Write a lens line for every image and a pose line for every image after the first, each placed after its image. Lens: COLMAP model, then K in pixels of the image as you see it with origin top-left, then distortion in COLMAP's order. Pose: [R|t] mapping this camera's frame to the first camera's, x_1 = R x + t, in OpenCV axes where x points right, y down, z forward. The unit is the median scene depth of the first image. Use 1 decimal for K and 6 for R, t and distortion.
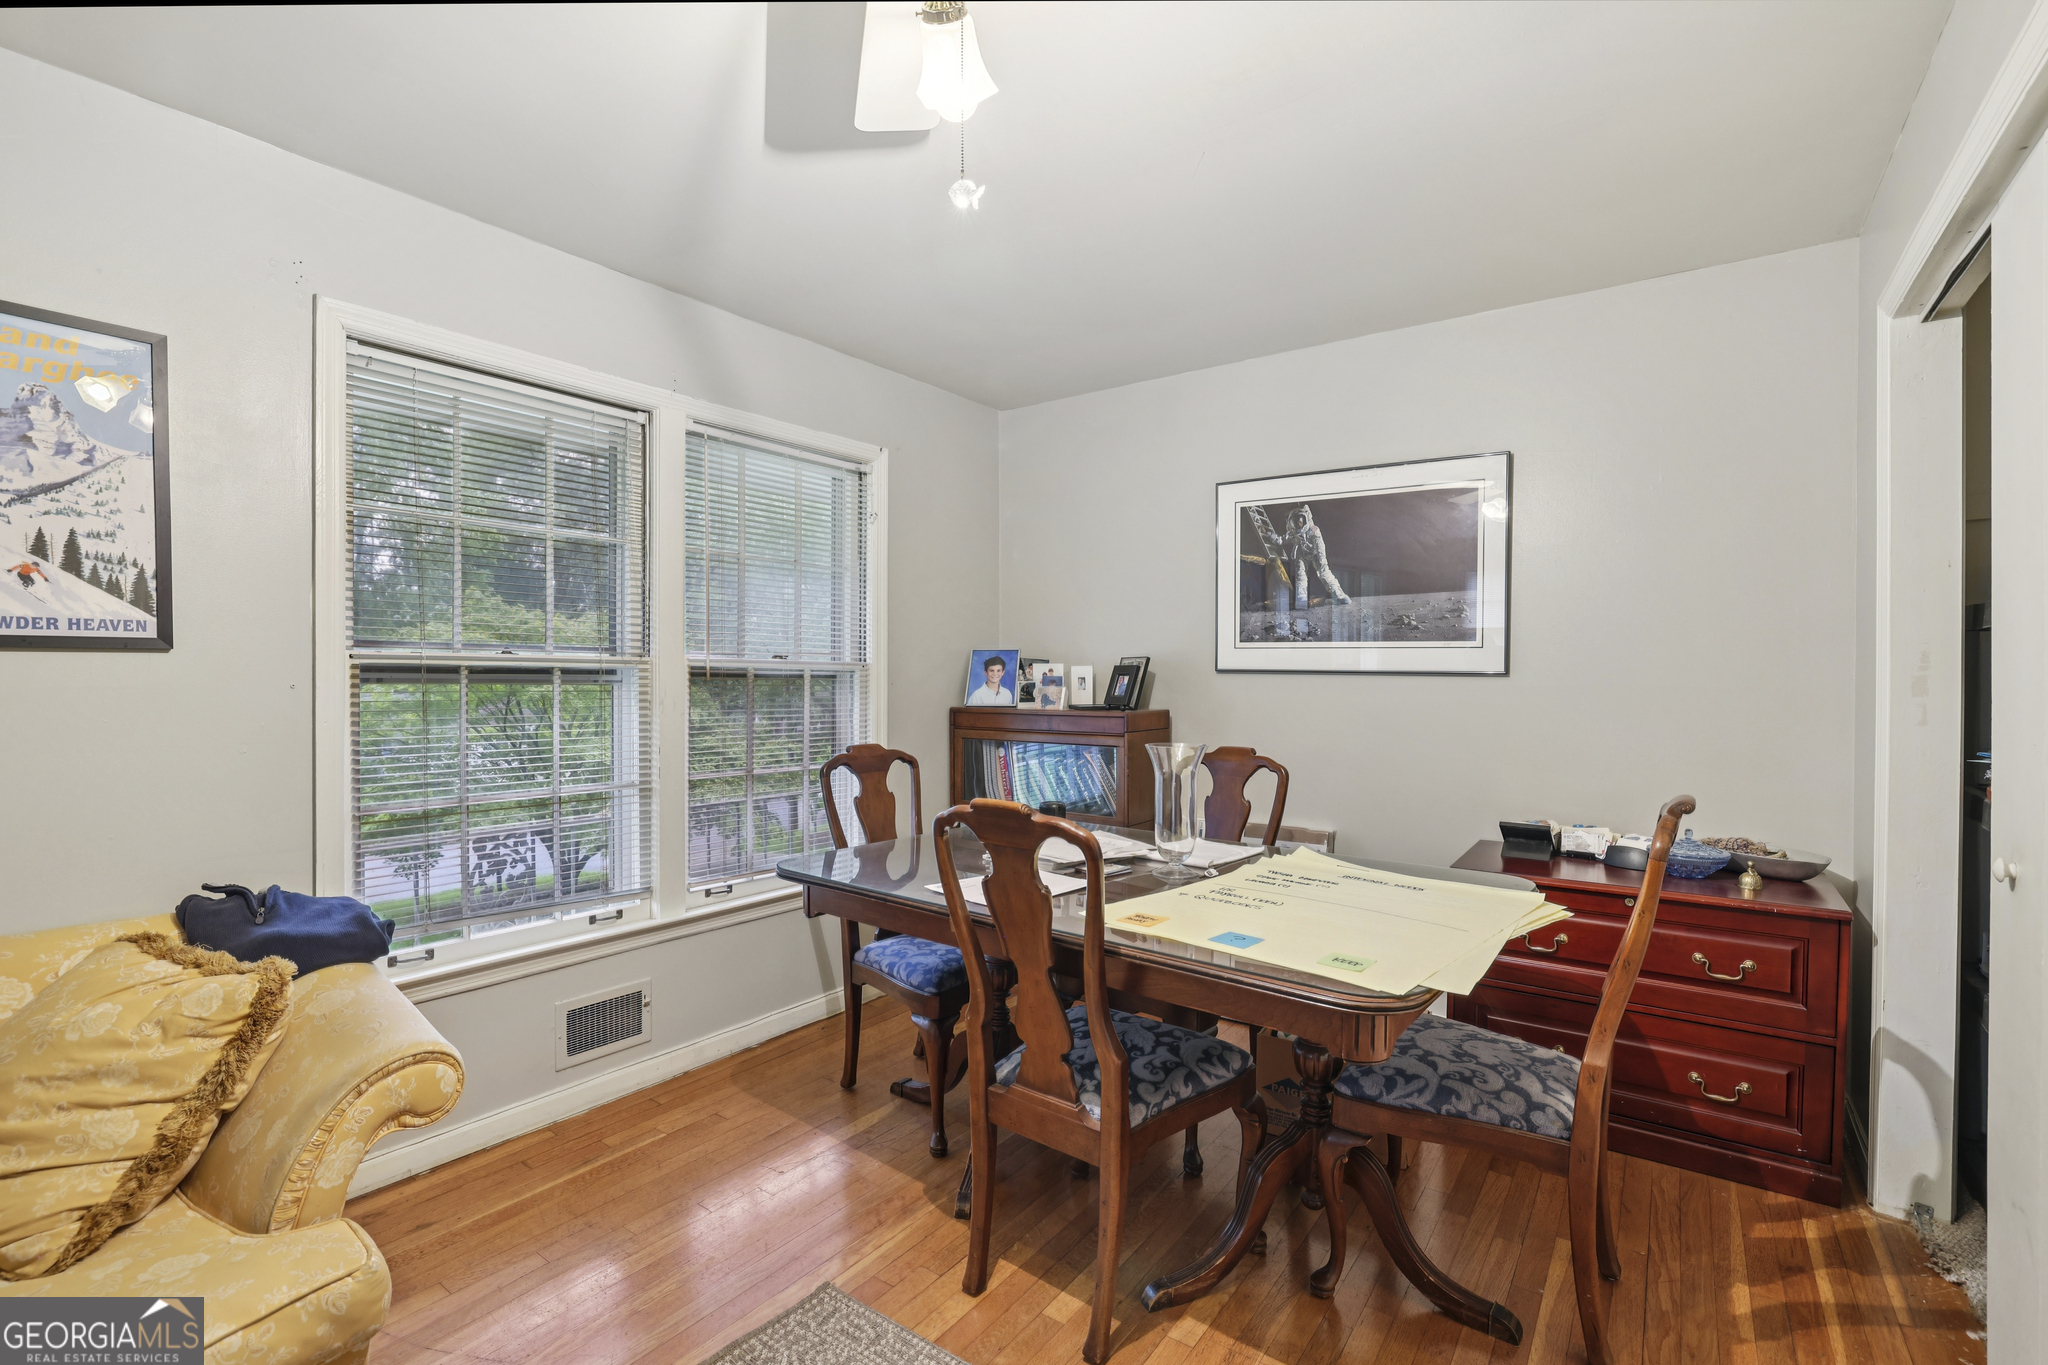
lens RADIAL K [[907.5, 0, 1042.9], [0, 907.5, 681.0], [0, 0, 1]] dist [-0.014863, 0.002237]
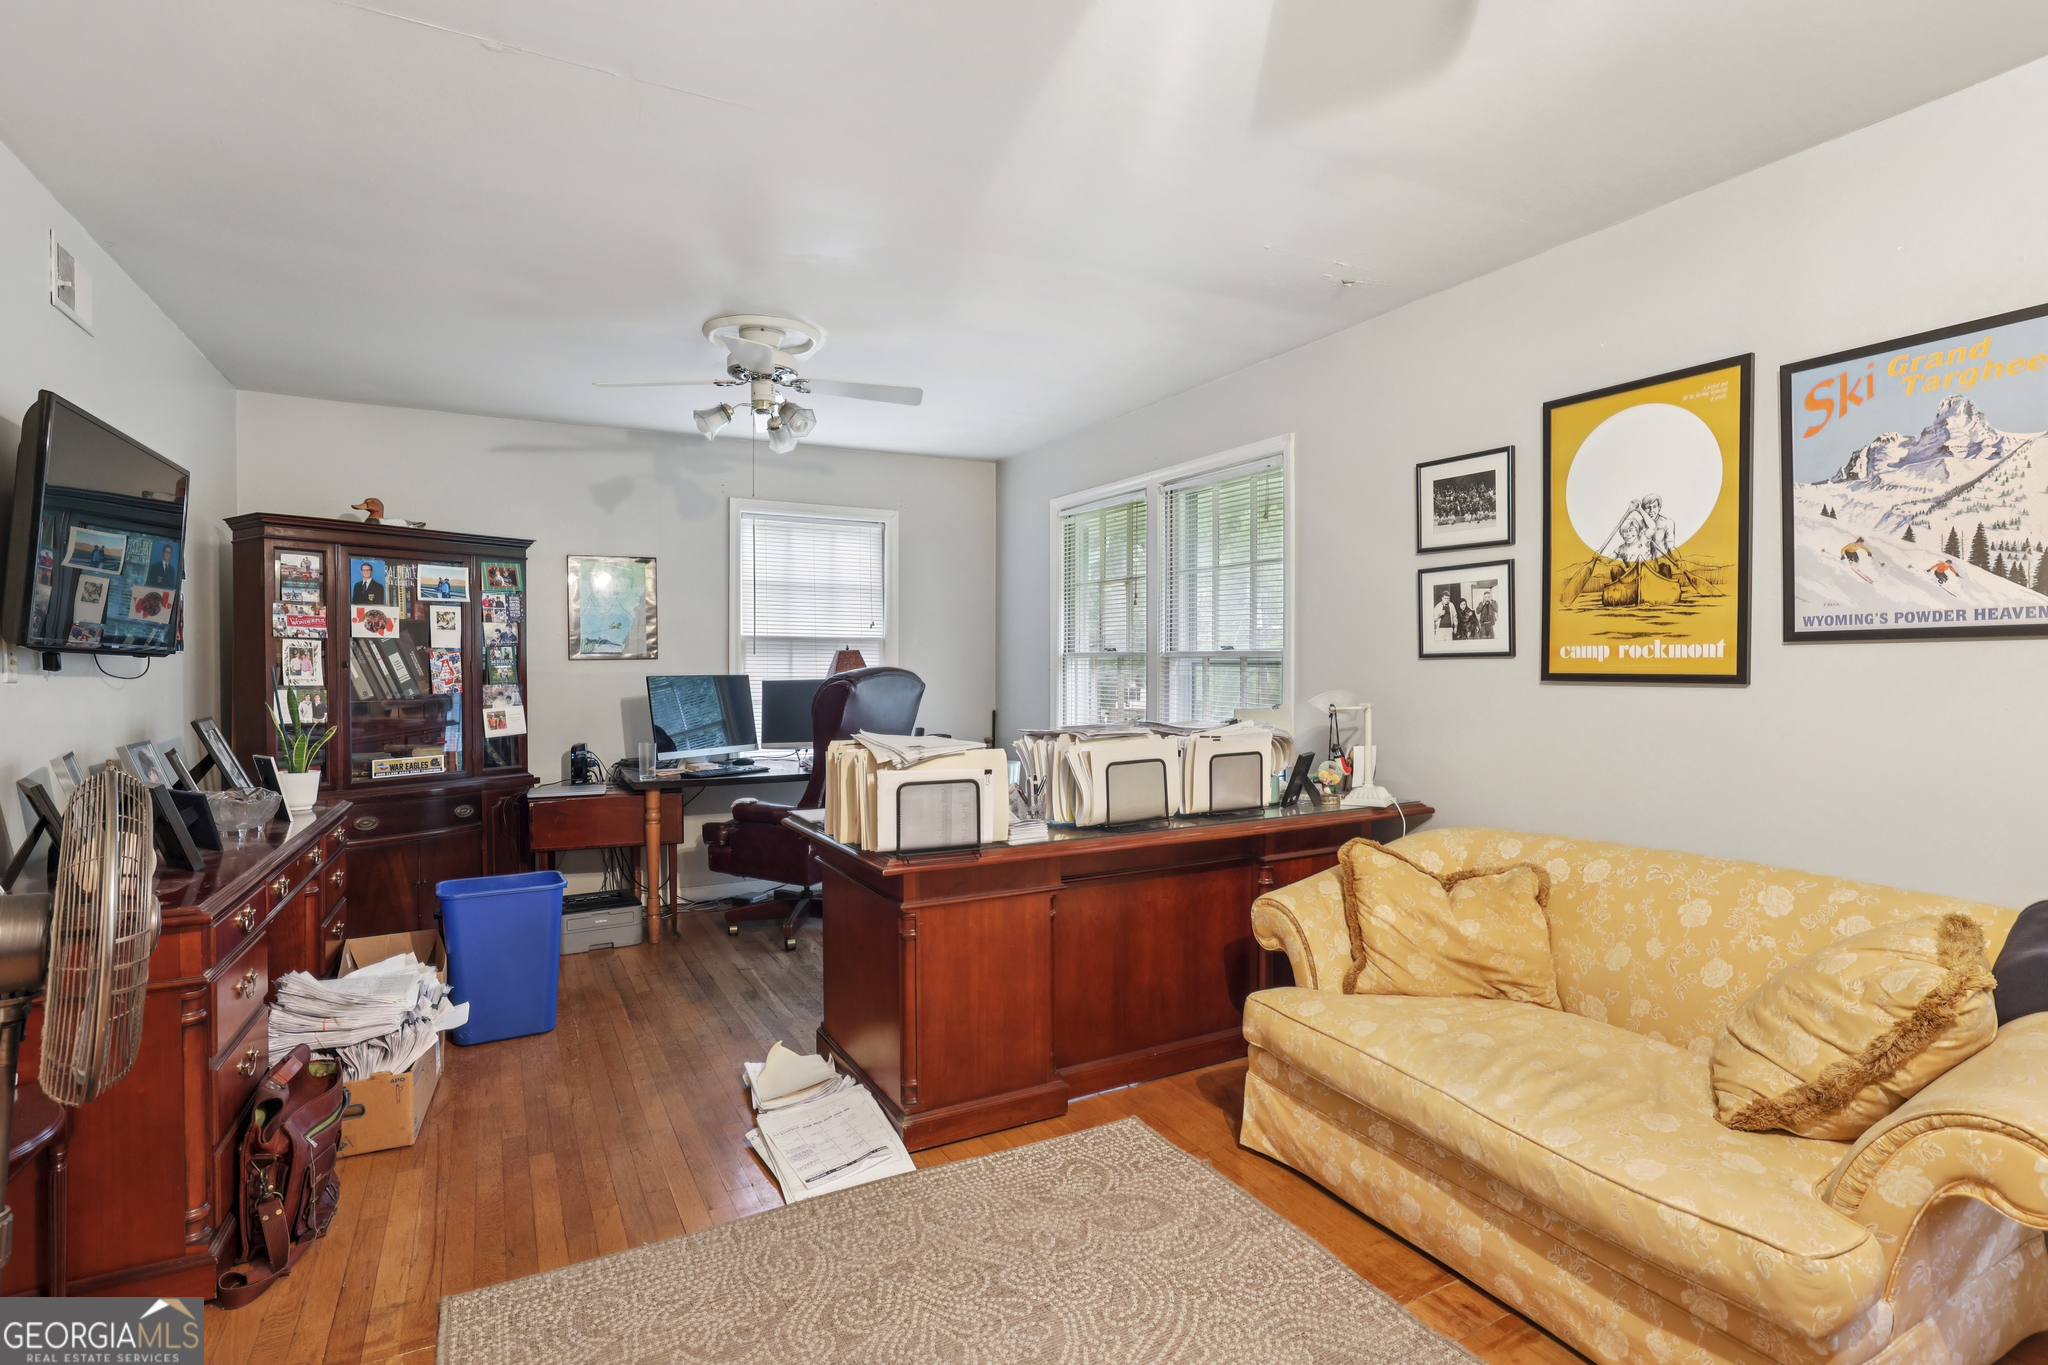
lens RADIAL K [[930.3, 0, 1038.0], [0, 930.3, 674.3], [0, 0, 1]] dist [-0.002111, -0.000071]
pose [[-0.438858, 0.004970, -0.898543, 0.375847], [-0.010467, 0.999889, 0.010642, 0.006391], [0.898496, 0.014075, -0.438757, 0.488663]]
